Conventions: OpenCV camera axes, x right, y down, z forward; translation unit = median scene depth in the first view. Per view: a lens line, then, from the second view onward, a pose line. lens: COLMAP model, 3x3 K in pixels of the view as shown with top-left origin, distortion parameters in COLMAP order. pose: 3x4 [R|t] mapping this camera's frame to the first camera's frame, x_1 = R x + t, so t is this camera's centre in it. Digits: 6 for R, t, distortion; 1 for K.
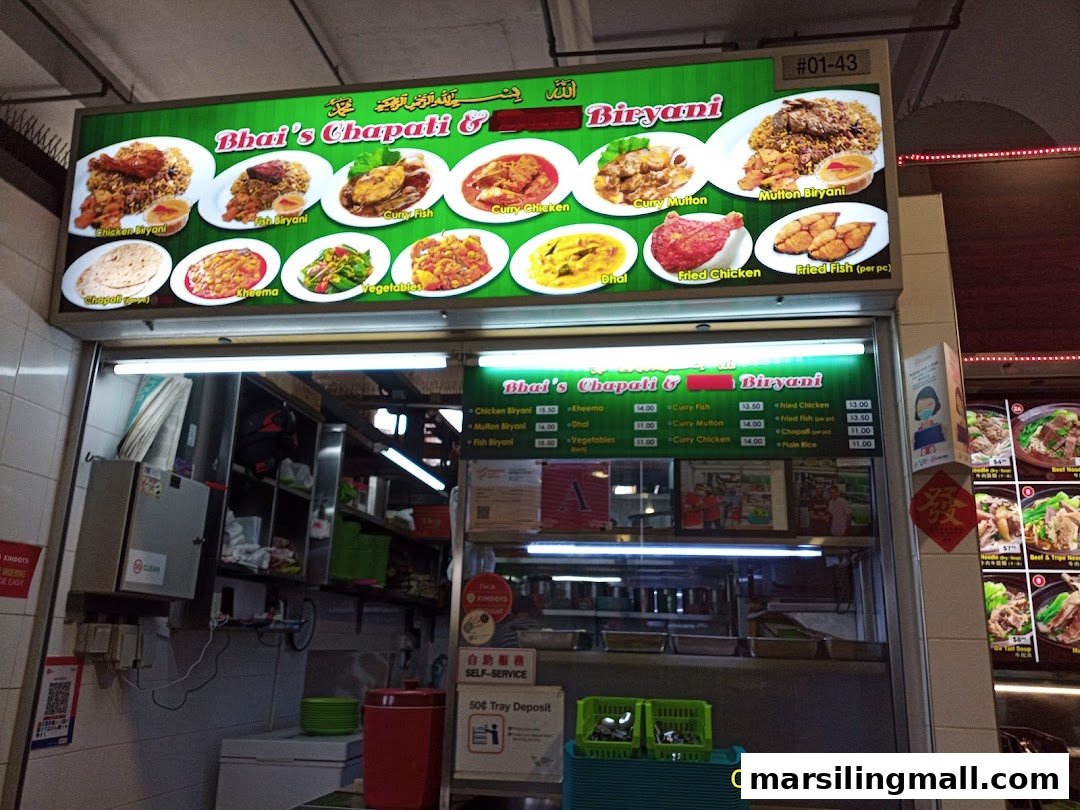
lens RADIAL K [[827.8, 0, 536.2], [0, 827.8, 419.3], [0, 0, 1]] dist [0.073280, -0.110291]
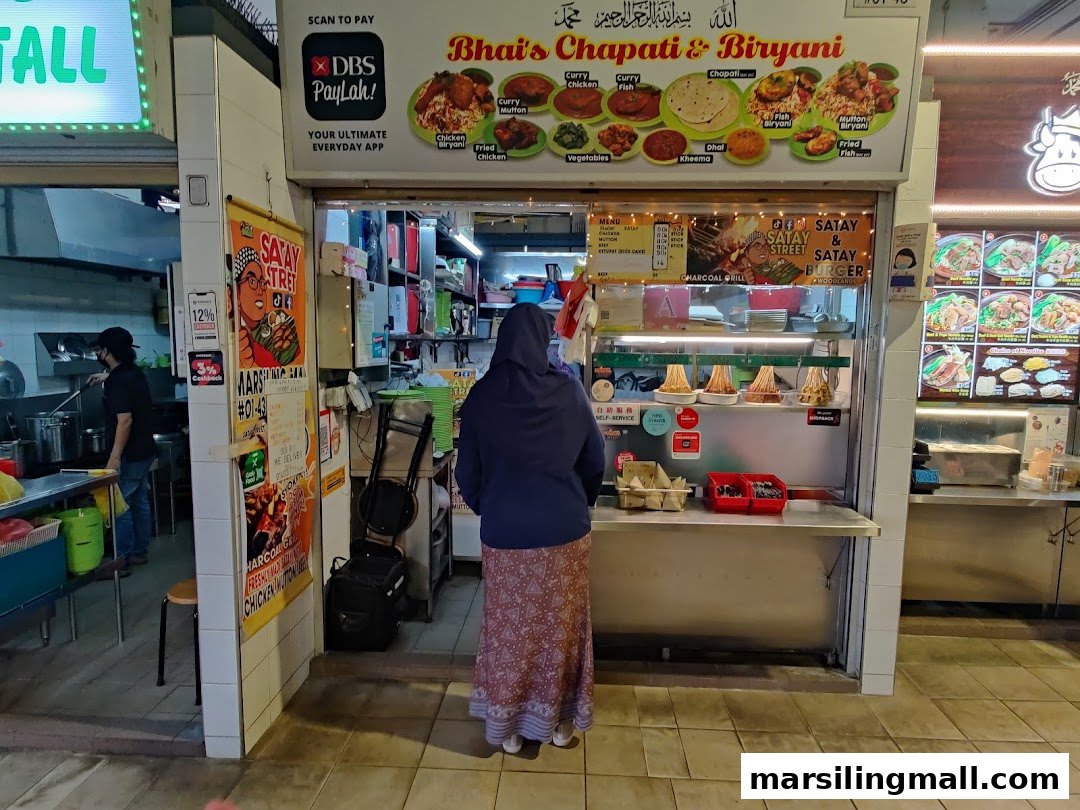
lens RADIAL K [[661.4, 0, 545.1], [0, 661.4, 409.1], [0, 0, 1]] dist [0.000981, -0.003275]
pose [[0.993418, -0.026704, 0.111390, -0.315450], [-0.016104, 0.930227, 0.366632, -0.174069], [-0.113408, -0.366013, 0.923674, -0.159005]]
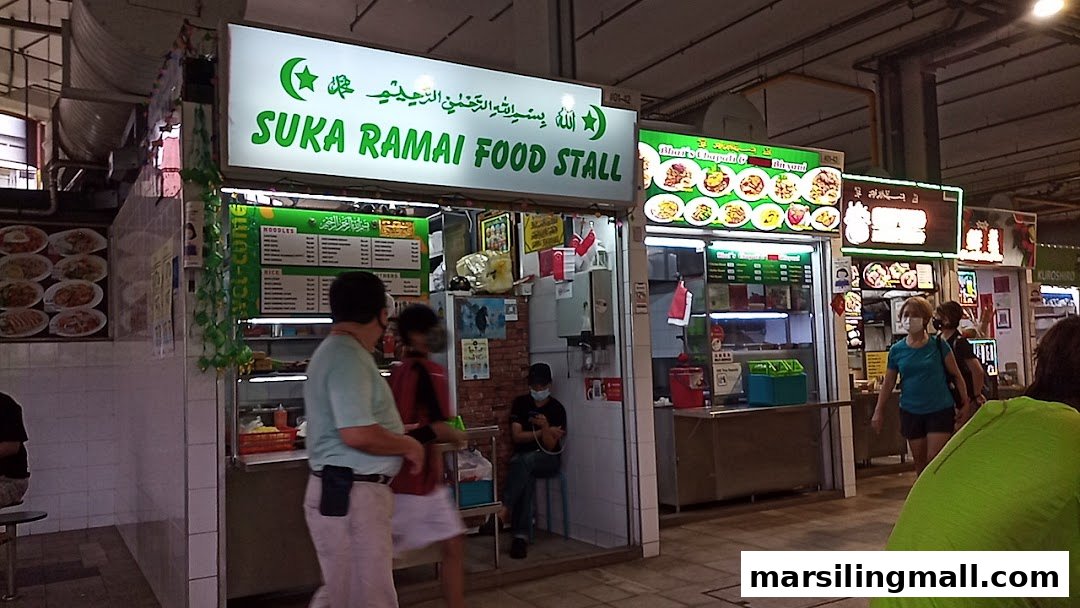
lens RADIAL K [[830.5, 0, 518.4], [0, 830.5, 313.4], [0, 0, 1]] dist [0.072071, -0.115071]
pose [[0.770247, -0.020714, 0.637410, -2.313106], [-0.113902, 0.978935, 0.169451, -0.244532], [-0.627492, -0.203121, 0.751662, -0.642962]]
